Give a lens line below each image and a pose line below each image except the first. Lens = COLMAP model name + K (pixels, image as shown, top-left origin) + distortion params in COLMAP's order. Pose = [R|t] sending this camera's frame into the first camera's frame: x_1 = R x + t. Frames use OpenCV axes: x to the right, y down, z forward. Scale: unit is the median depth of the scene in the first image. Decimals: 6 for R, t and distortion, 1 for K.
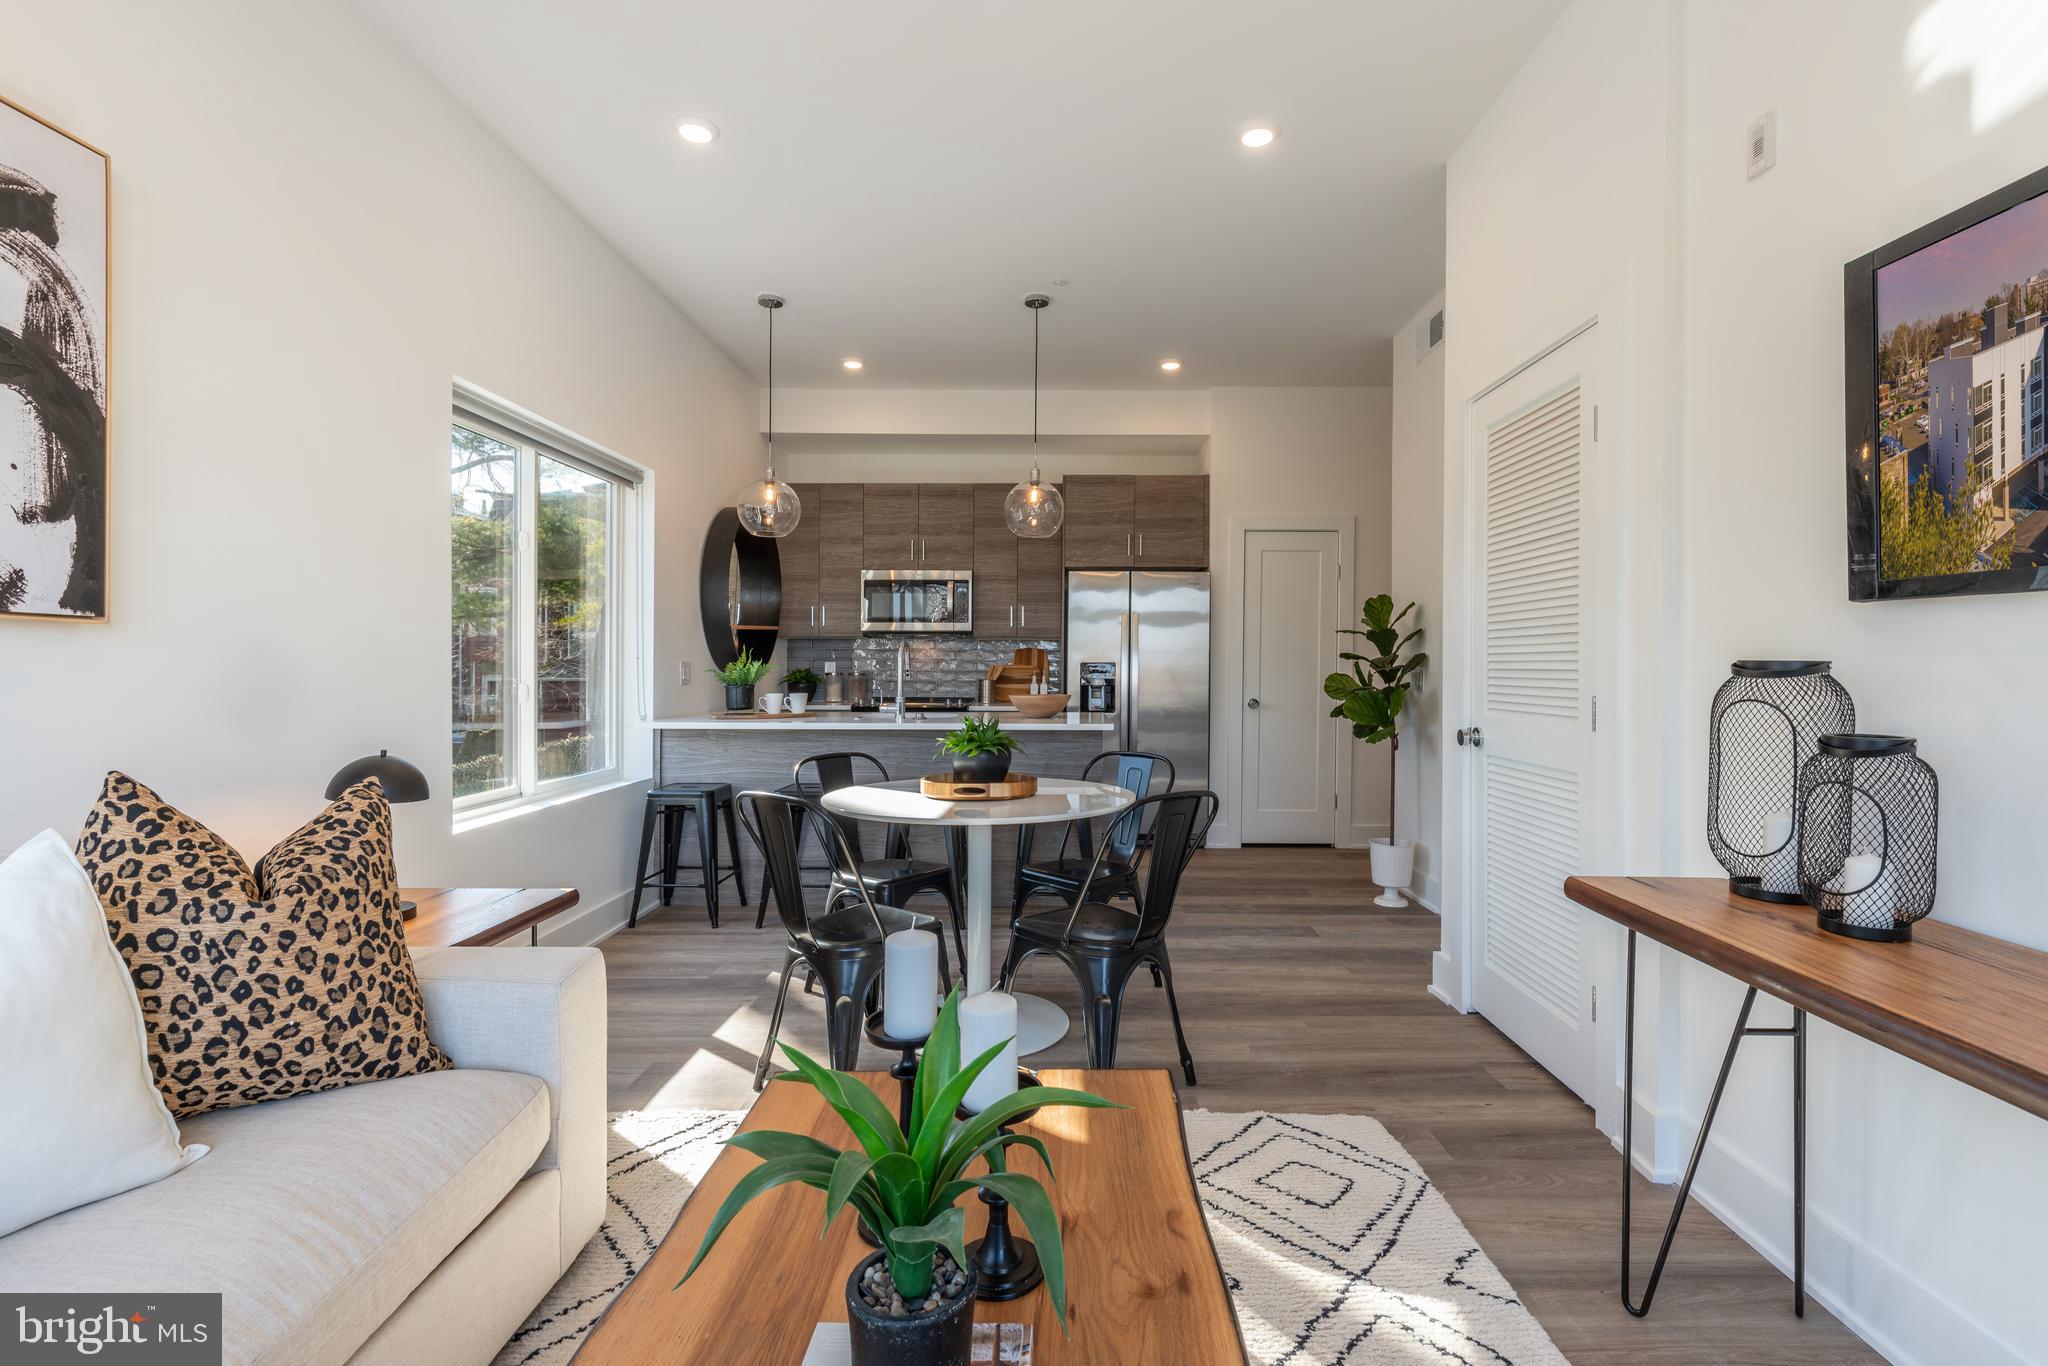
lens RADIAL K [[921.9, 0, 1048.1], [0, 921.9, 693.7], [0, 0, 1]] dist [0.009366, -0.001982]
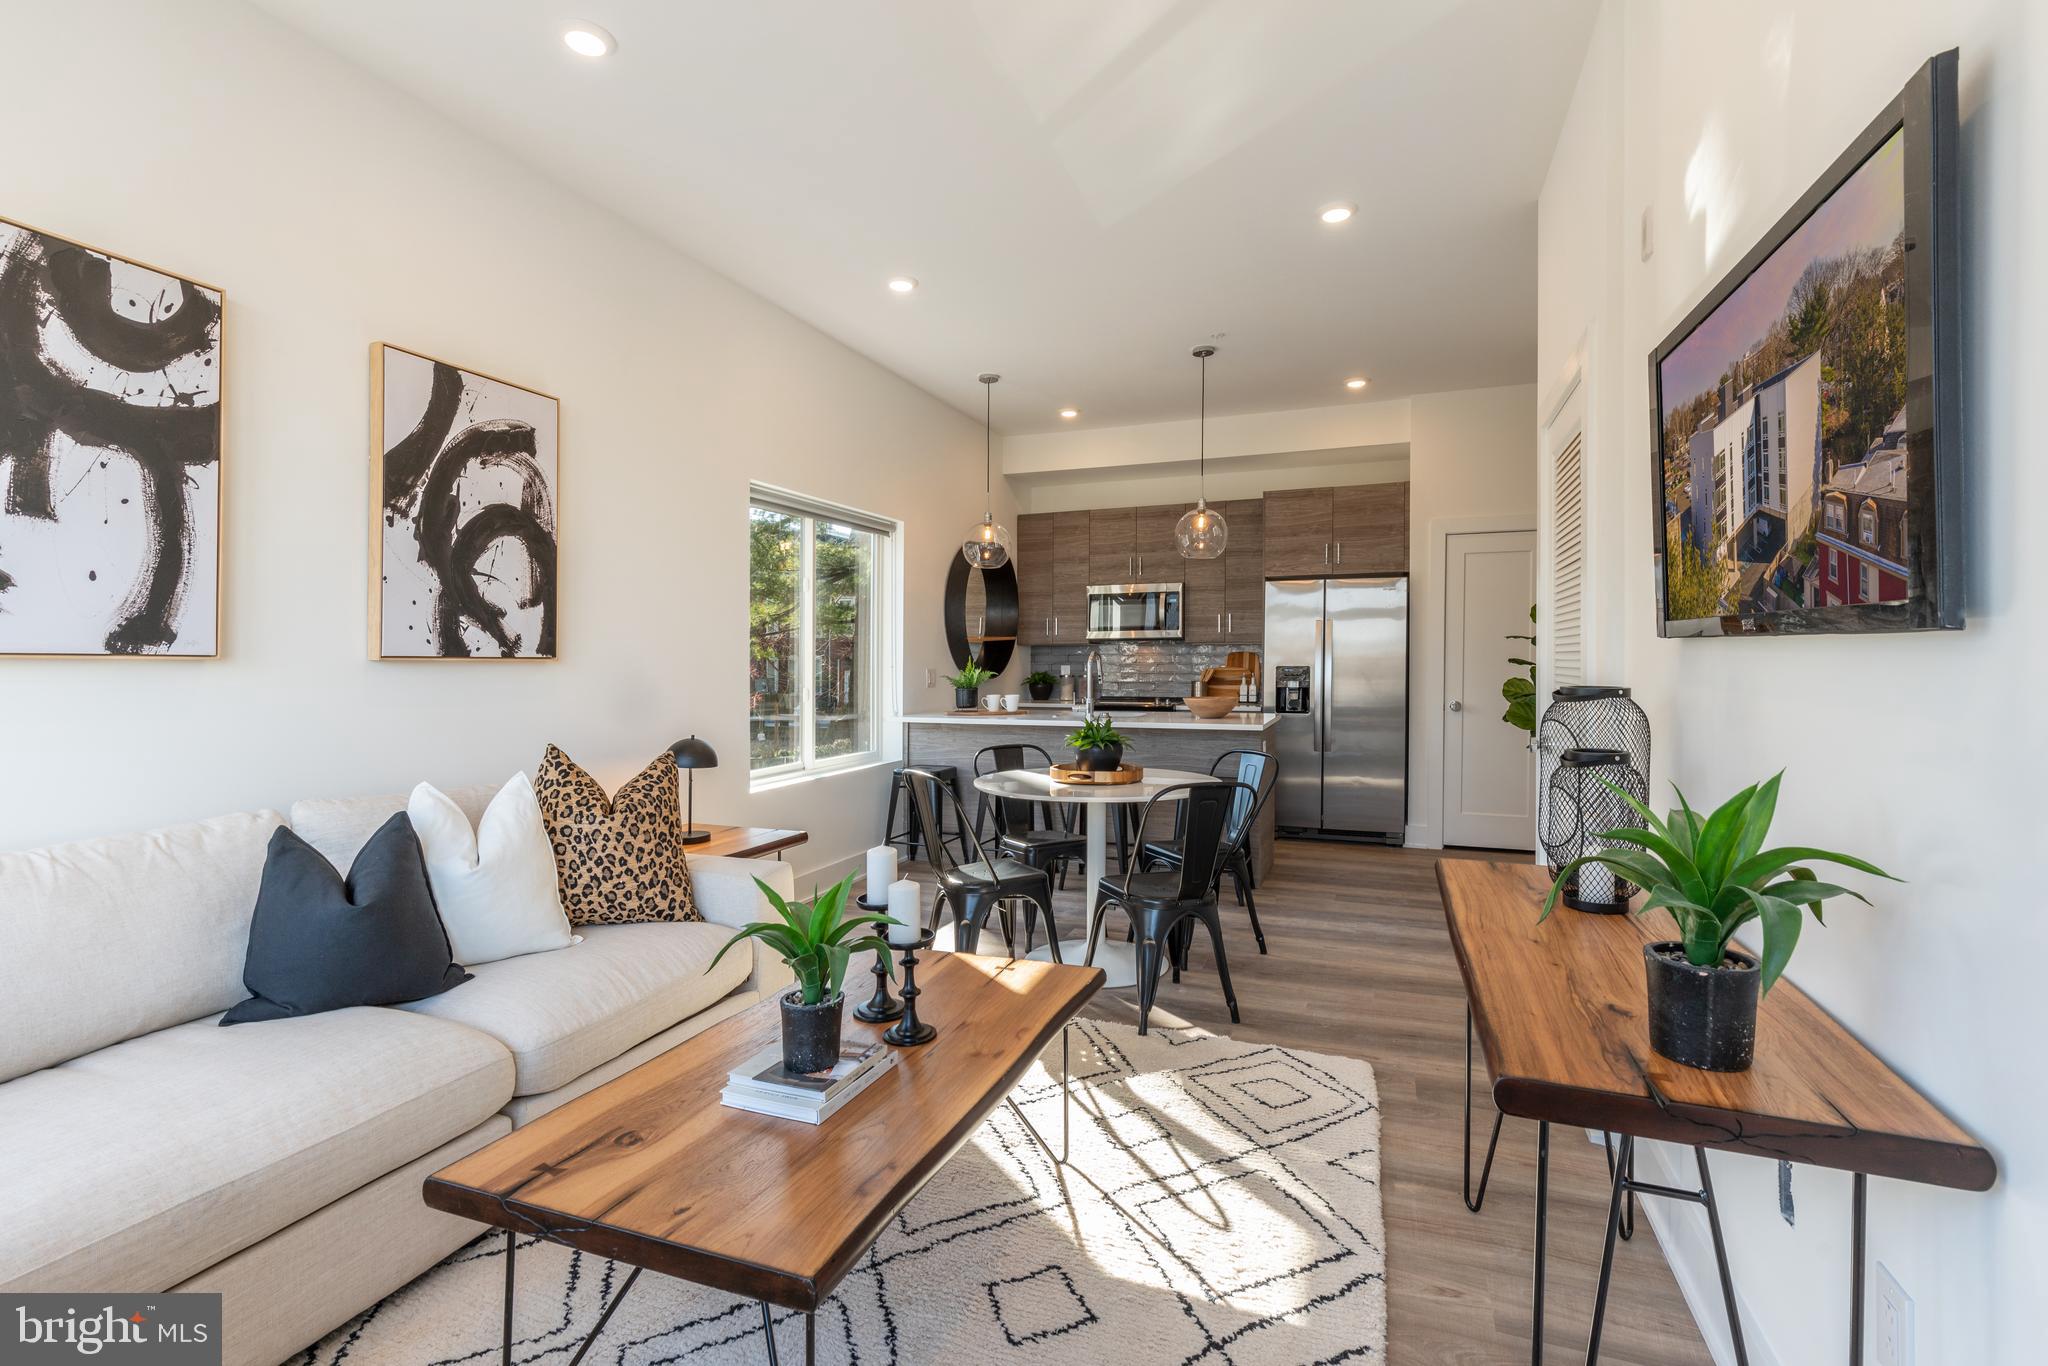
lens RADIAL K [[921.9, 0, 1026.6], [0, 921.9, 686.9], [0, 0, 1]] dist [0.009366, -0.001982]
pose [[0.934723, 0.002864, -0.355366, 0.185993], [-0.002903, 0.999996, 0.000422, -0.011814], [0.355366, 0.000637, 0.934727, -0.136864]]
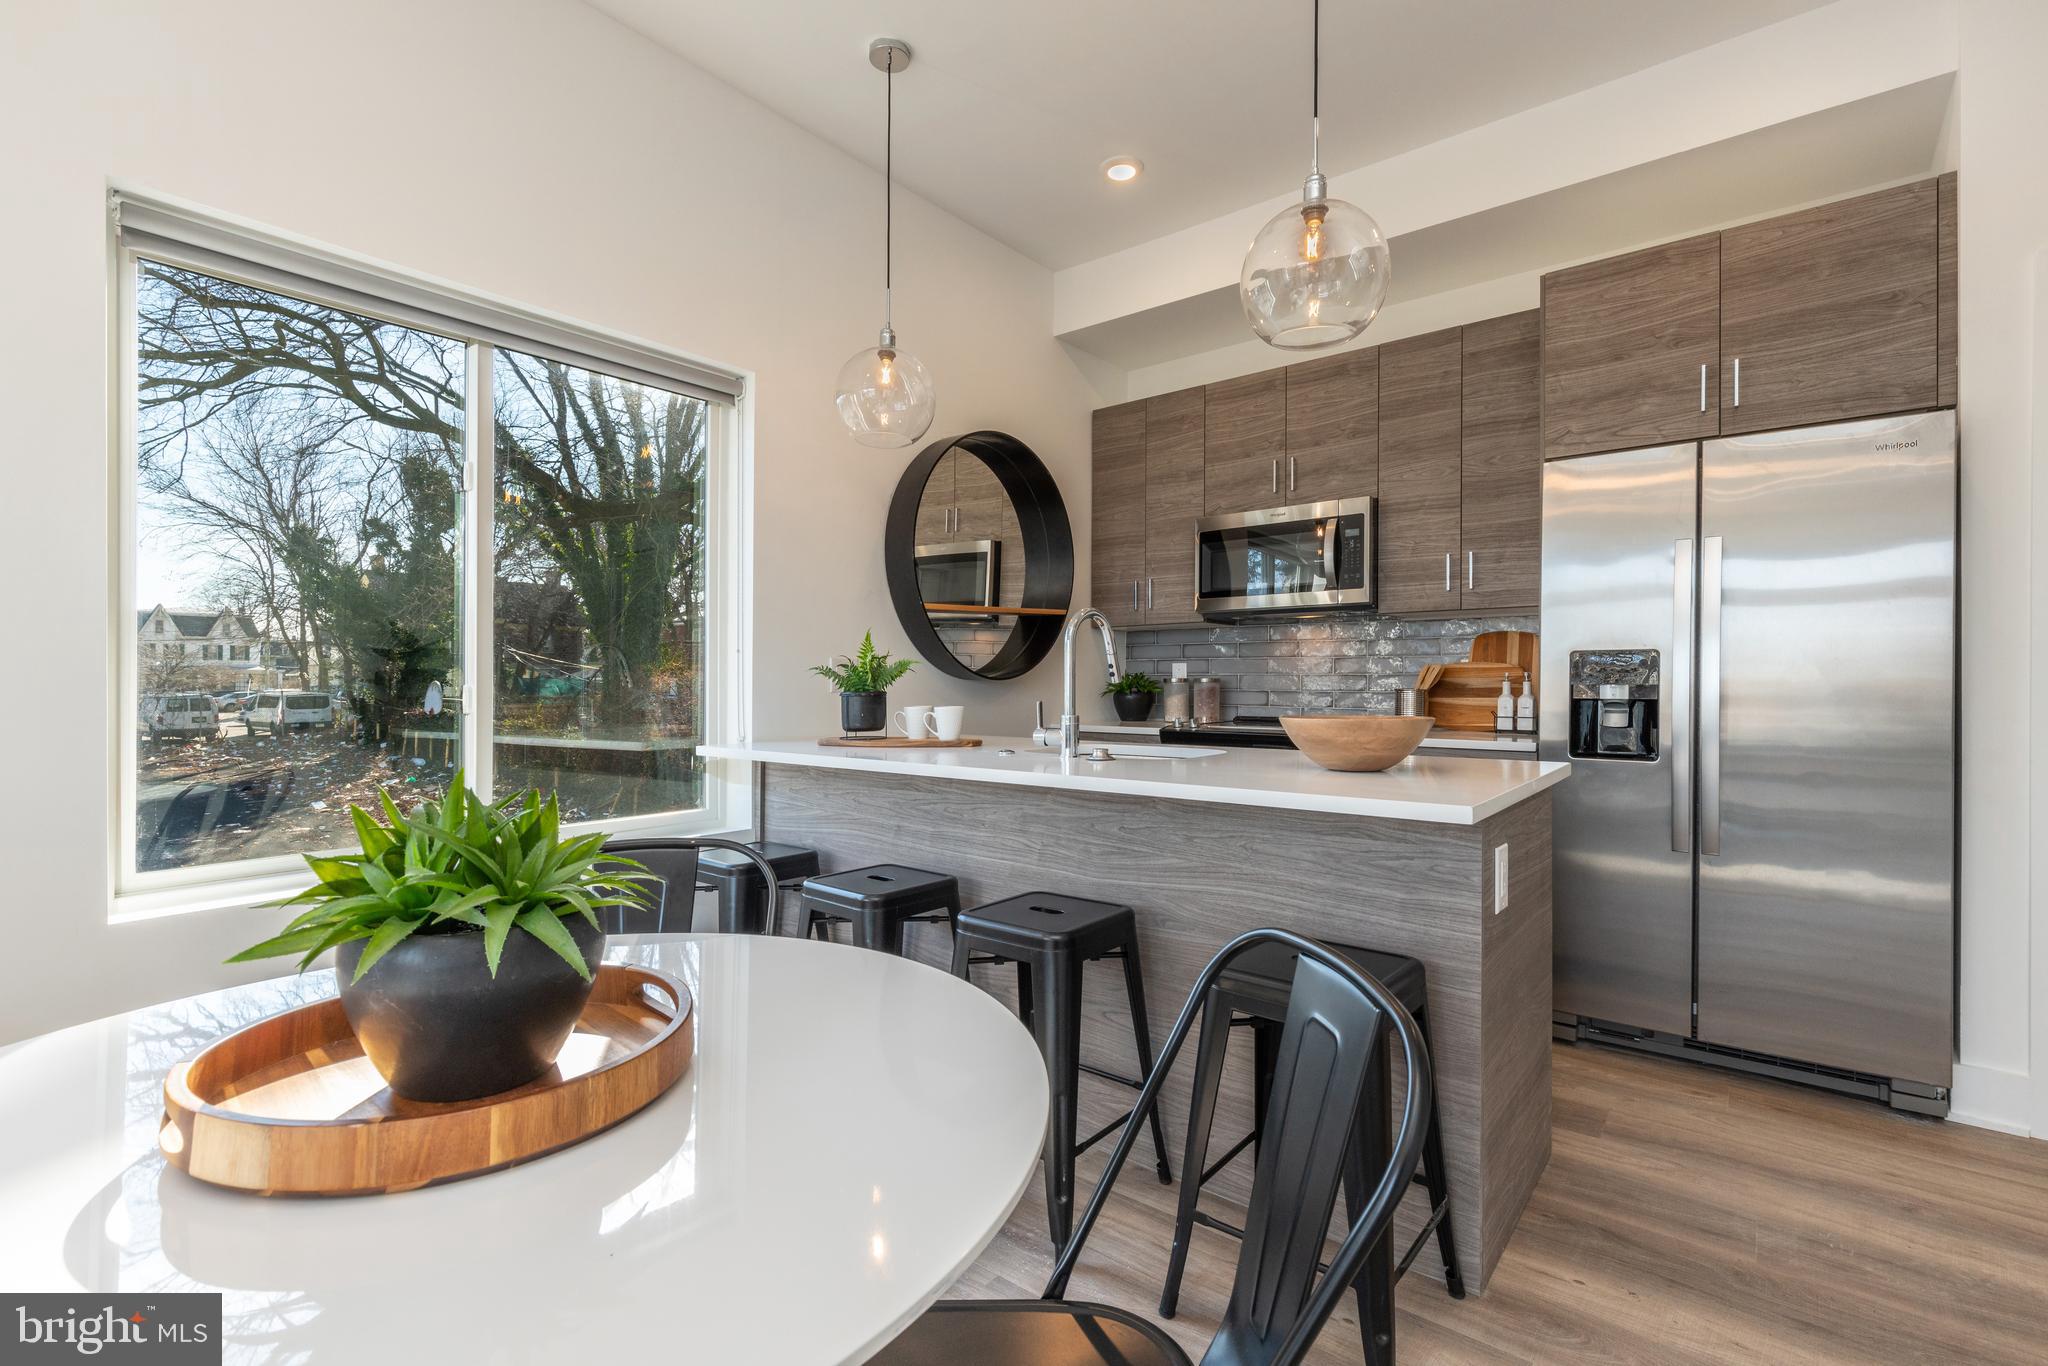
lens RADIAL K [[921.9, 0, 1029.7], [0, 921.9, 686.4], [0, 0, 1]] dist [0.009366, -0.001982]
pose [[0.784263, -0.002158, -0.620425, 0.143635], [-0.014050, 0.999676, -0.021237, -0.001960], [0.620269, 0.025372, 0.783978, 0.582459]]
